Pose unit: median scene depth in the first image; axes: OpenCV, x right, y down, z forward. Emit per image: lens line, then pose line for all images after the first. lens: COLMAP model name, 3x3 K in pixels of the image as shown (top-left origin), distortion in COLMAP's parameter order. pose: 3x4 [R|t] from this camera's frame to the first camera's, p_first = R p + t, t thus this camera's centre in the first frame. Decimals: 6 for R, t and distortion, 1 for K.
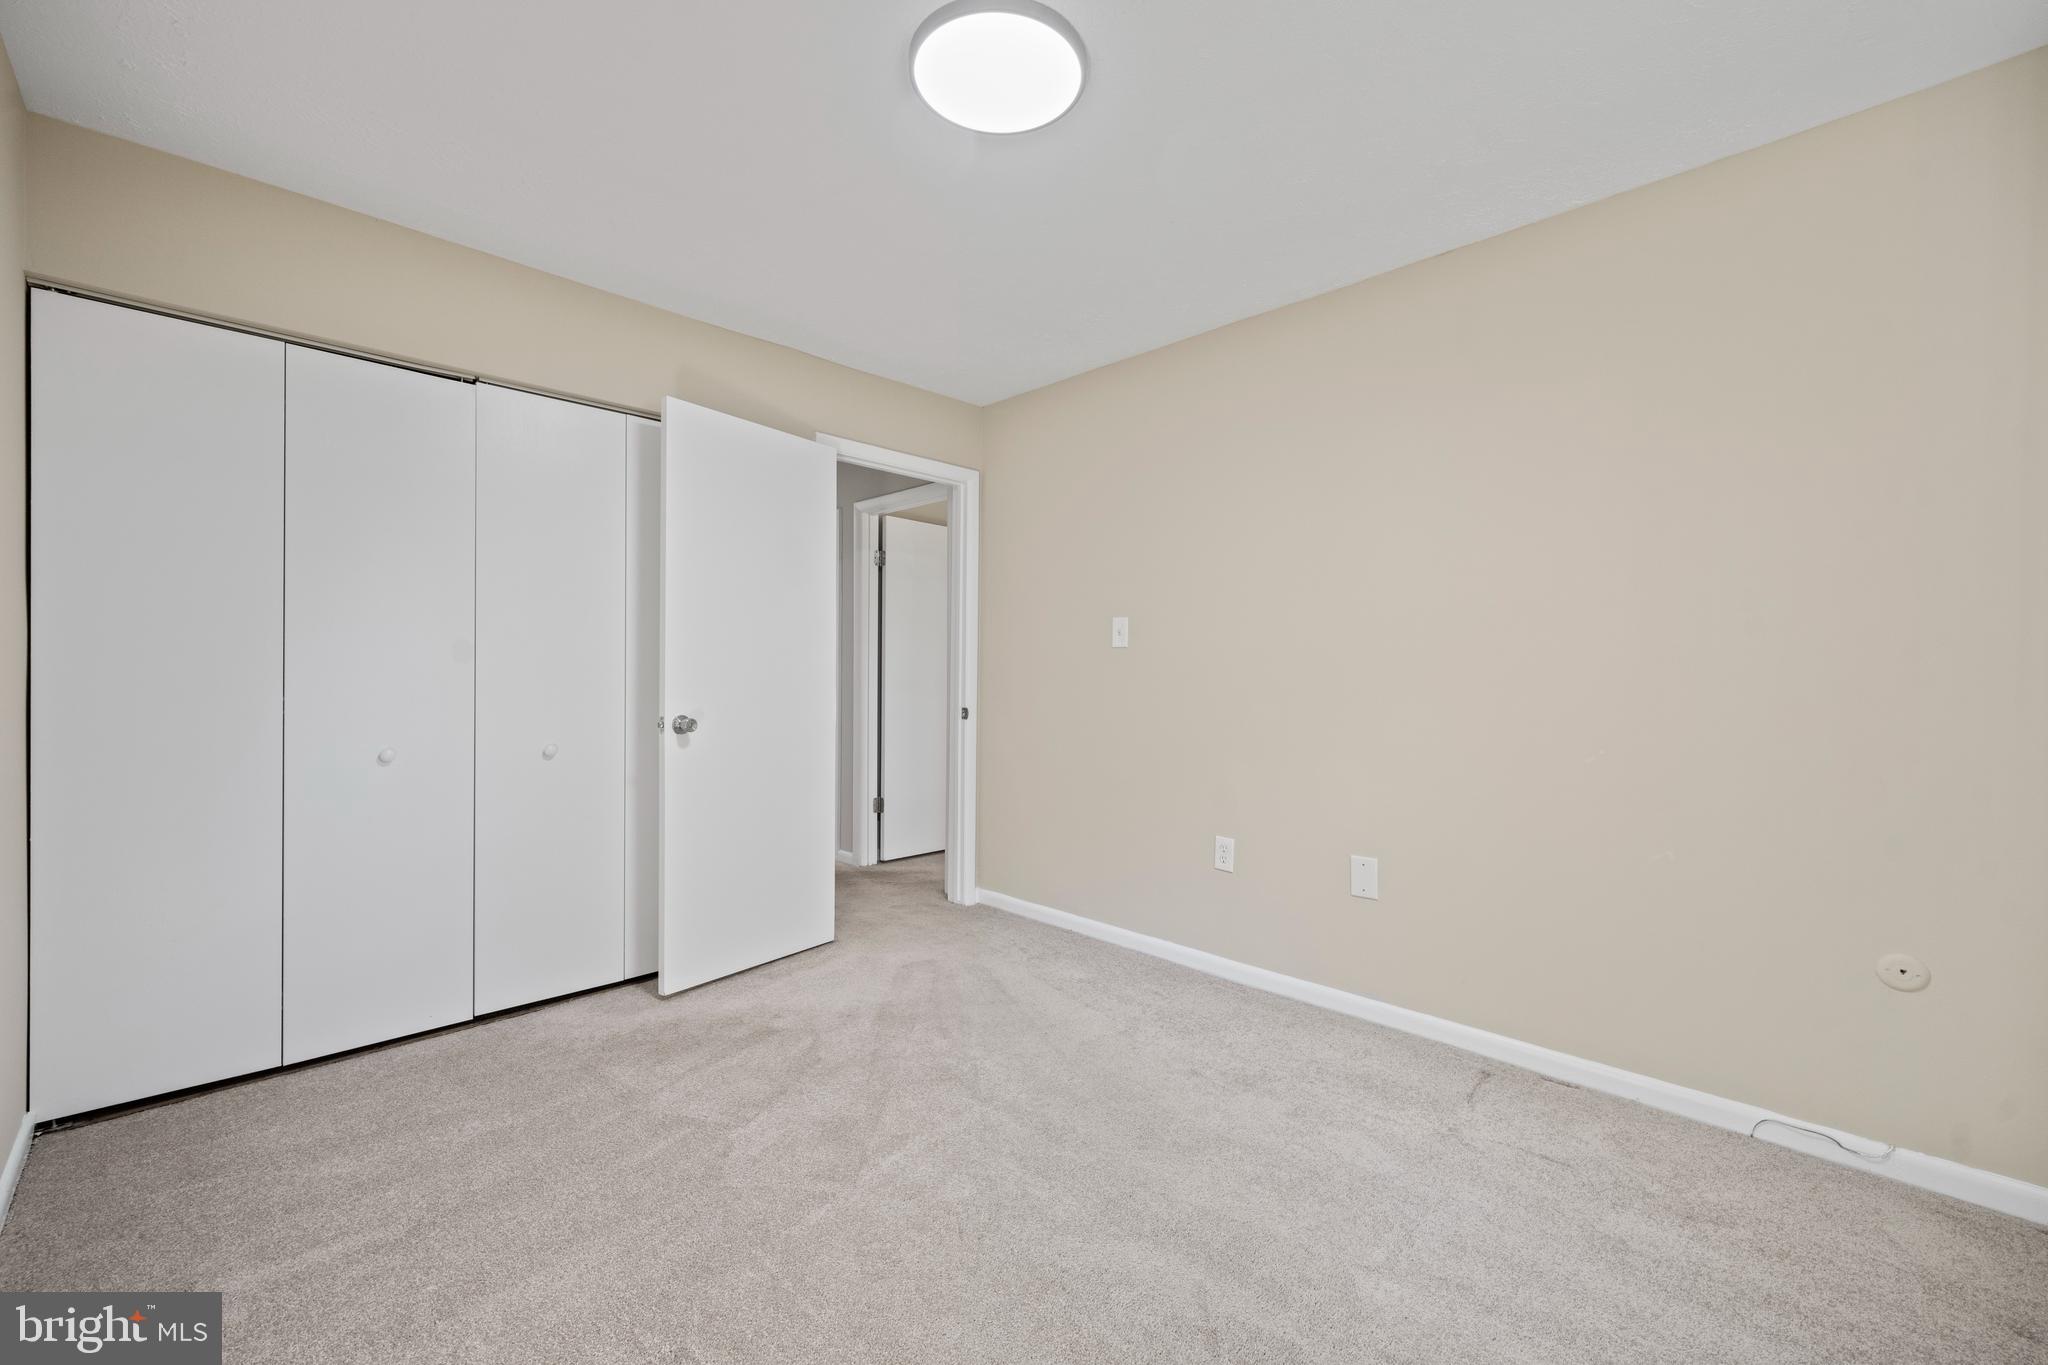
lens RADIAL K [[831.5, 0, 1030.1], [0, 831.5, 676.7], [0, 0, 1]] dist [-0.002083, -0.000092]
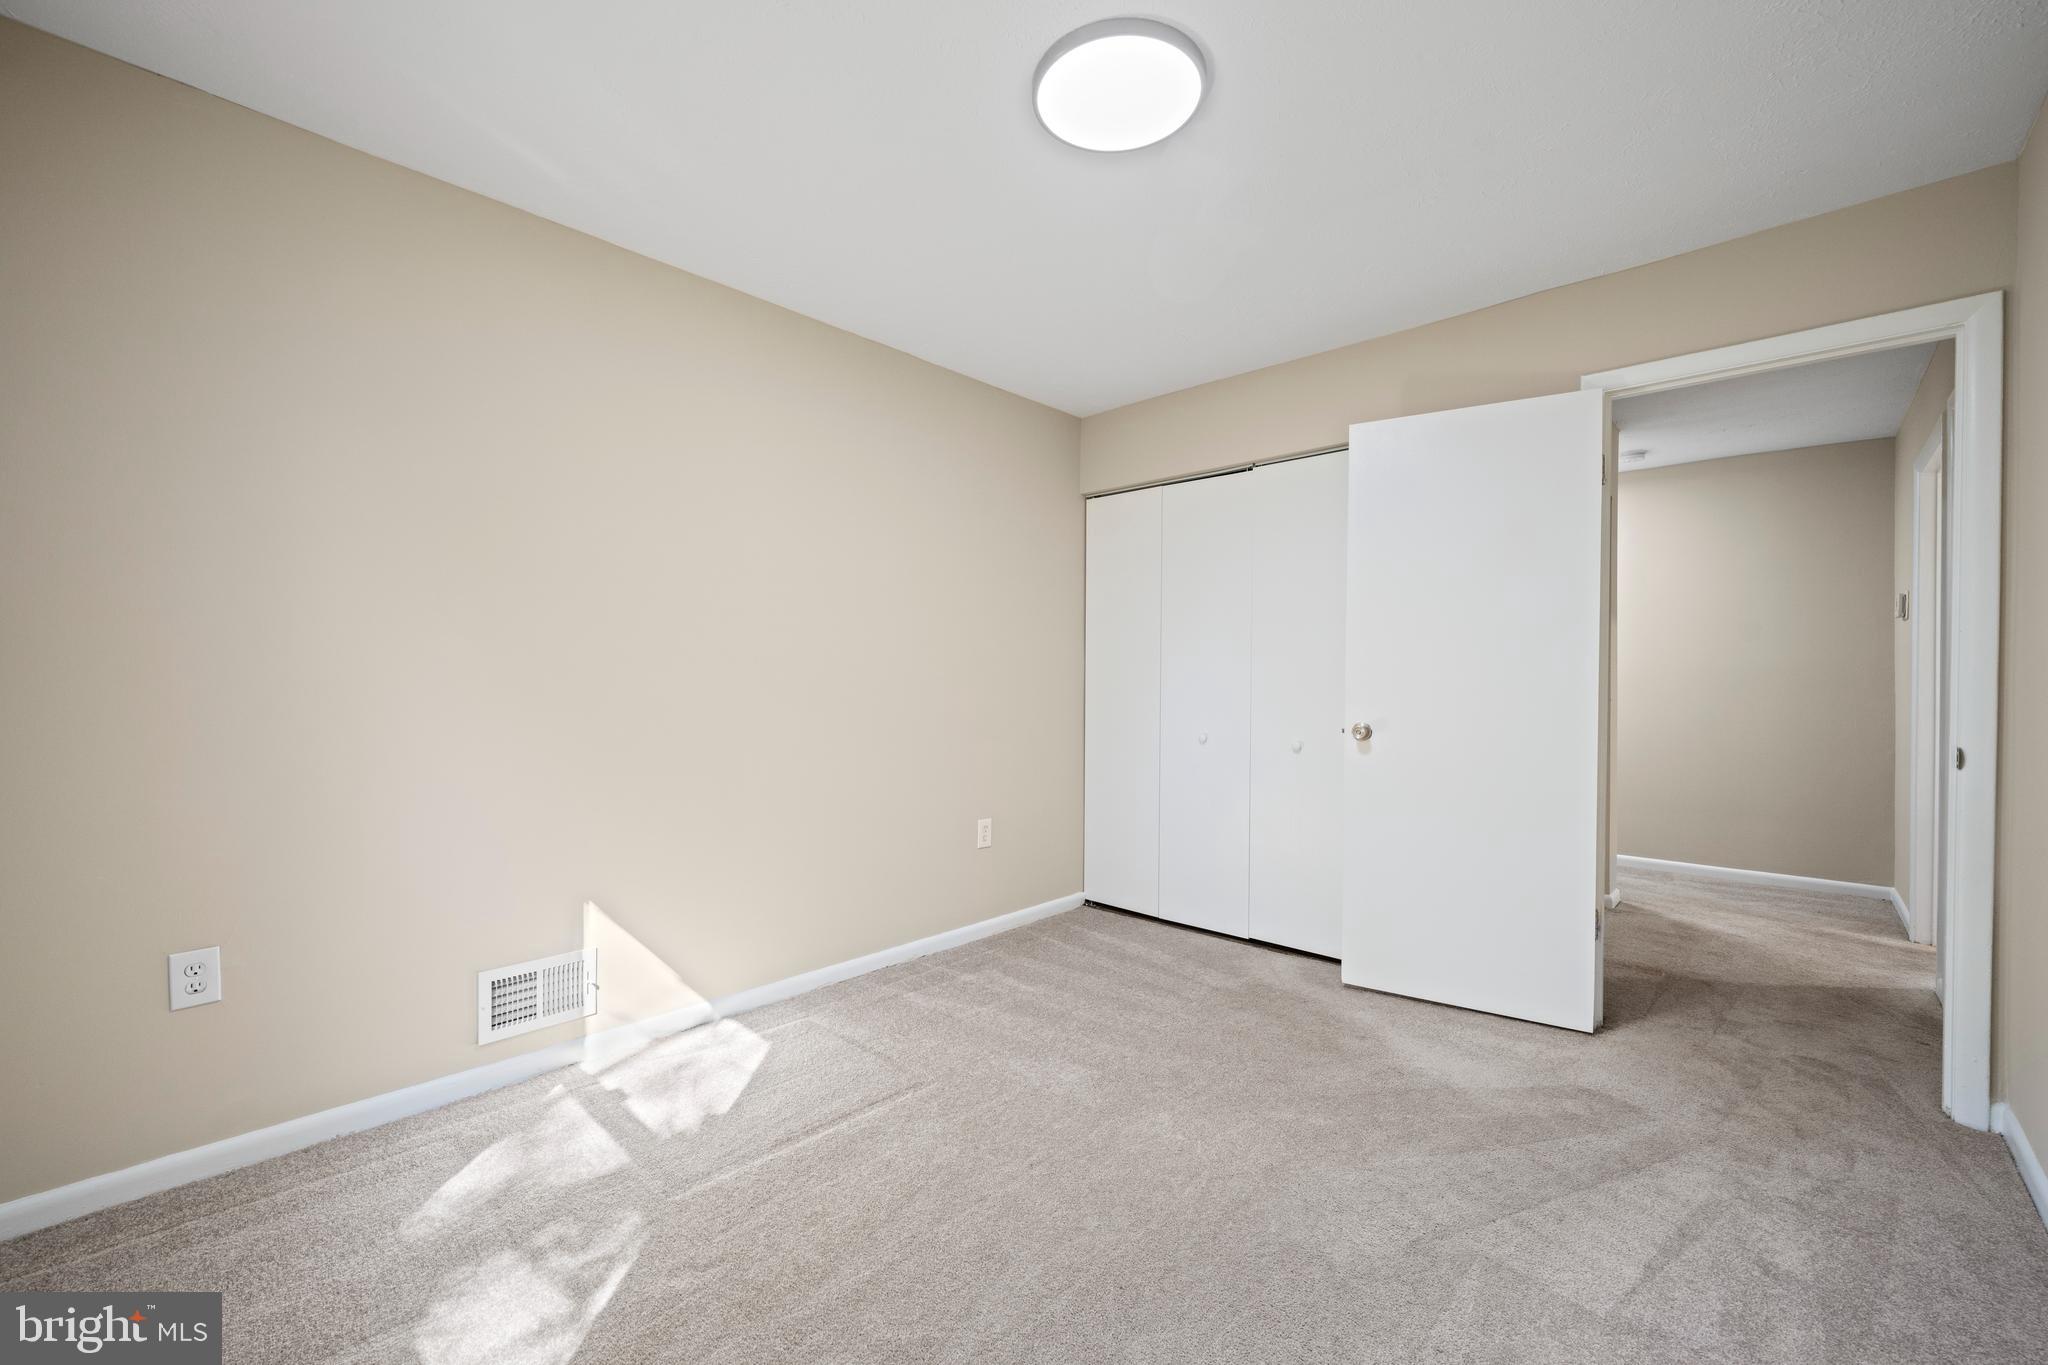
lens RADIAL K [[831.5, 0, 1030.1], [0, 831.5, 676.7], [0, 0, 1]] dist [-0.002083, -0.000092]
pose [[0.023280, -0.011920, -0.999658, 0.602806], [-0.006526, 0.999906, -0.012075, 0.003867], [0.999708, 0.006805, 0.023200, 0.544230]]
